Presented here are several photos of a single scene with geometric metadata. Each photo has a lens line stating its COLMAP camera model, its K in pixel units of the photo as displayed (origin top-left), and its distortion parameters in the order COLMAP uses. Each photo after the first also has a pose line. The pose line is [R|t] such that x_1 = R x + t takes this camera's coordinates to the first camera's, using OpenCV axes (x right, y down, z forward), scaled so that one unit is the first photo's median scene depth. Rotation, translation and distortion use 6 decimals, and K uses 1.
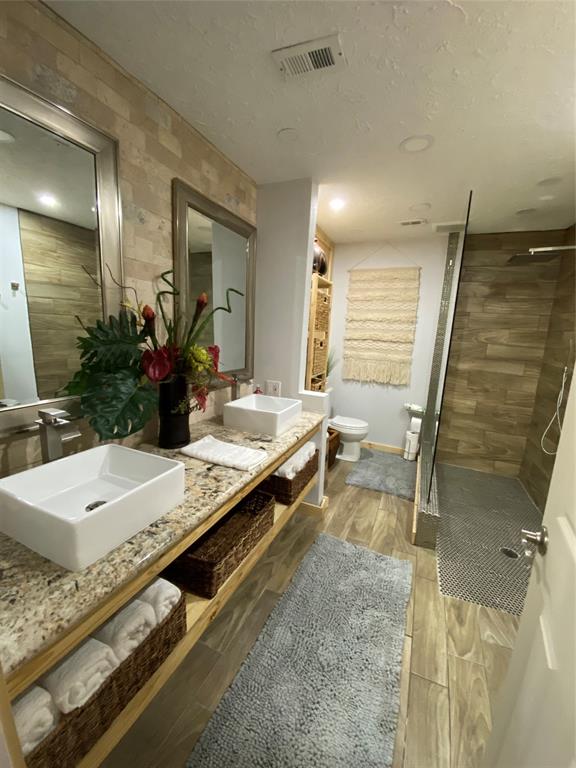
lens RADIAL K [[308.3, 0, 288.0], [0, 308.3, 384.0], [0, 0, 1]] dist [0.001648, -0.013162]
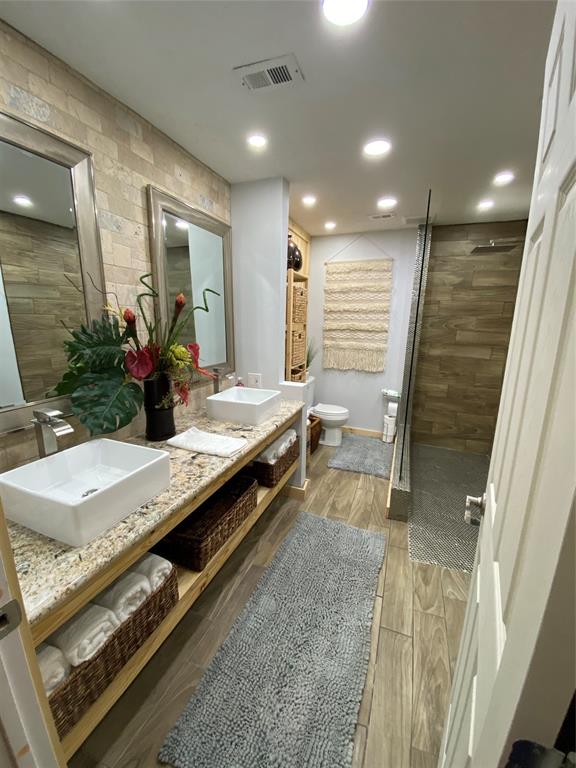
lens RADIAL K [[308.3, 0, 288.0], [0, 308.3, 384.0], [0, 0, 1]] dist [0.001648, -0.013162]
pose [[0.998564, -0.038574, 0.037163, 0.044686], [0.037271, 0.998687, 0.035146, -0.010354], [-0.038470, -0.033710, 0.998691, -0.091765]]
